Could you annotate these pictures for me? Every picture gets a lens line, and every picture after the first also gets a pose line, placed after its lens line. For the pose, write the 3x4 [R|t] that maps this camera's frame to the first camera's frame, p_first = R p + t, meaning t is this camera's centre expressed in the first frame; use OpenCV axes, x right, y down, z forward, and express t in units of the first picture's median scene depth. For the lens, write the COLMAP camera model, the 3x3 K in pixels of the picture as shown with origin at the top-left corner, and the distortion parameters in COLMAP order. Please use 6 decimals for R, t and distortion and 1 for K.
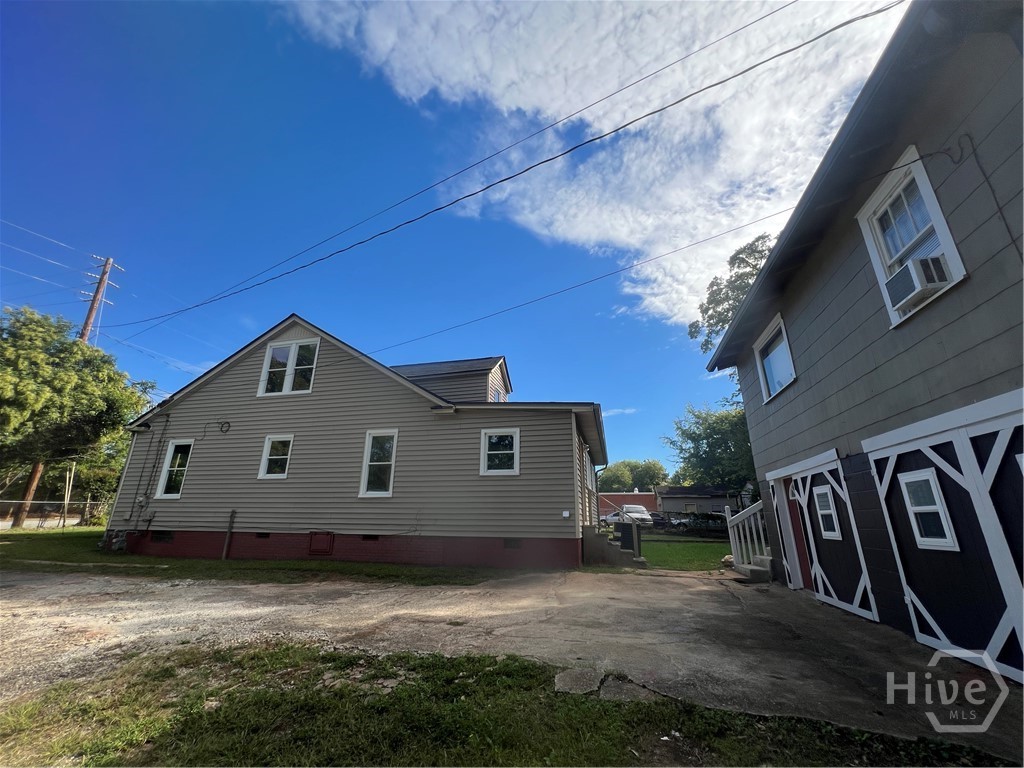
lens RADIAL K [[412.7, 0, 513.5], [0, 412.7, 383.2], [0, 0, 1]] dist [-0.009157, 0.003660]
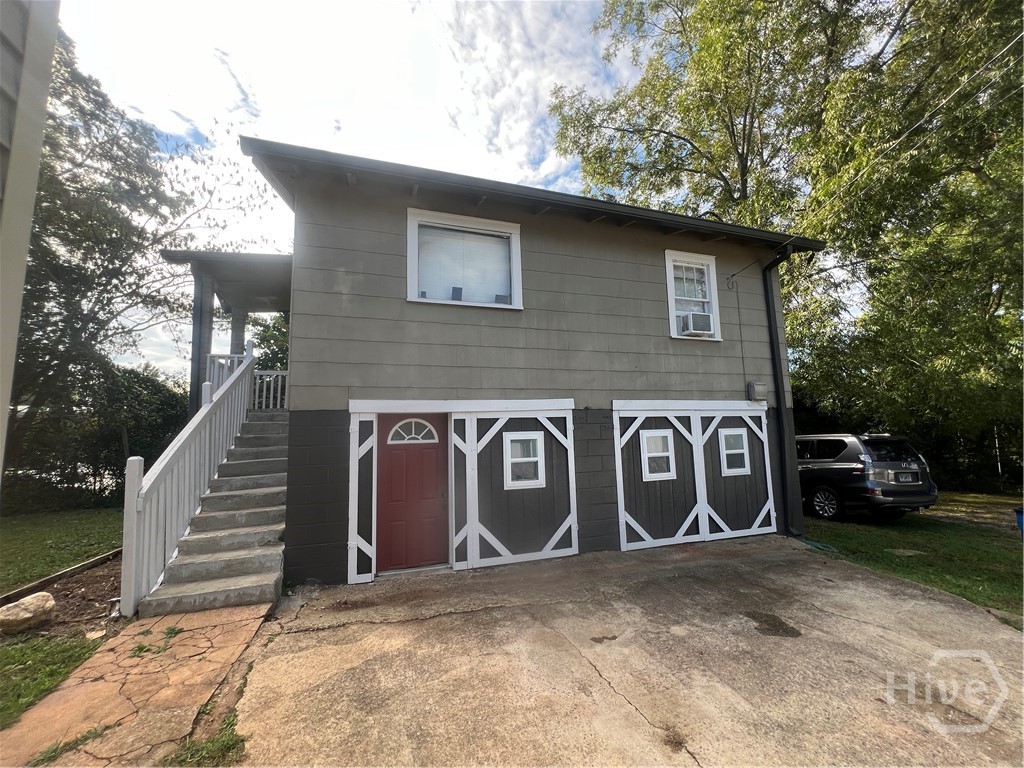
lens RADIAL K [[412.7, 0, 514.6], [0, 412.7, 381.2], [0, 0, 1]] dist [-0.009157, 0.003660]
pose [[-0.532454, 0.102534, 0.840226, -0.012402], [-0.251124, 0.928811, -0.272482, 0.446401], [-0.808350, -0.356085, -0.468801, 1.656545]]
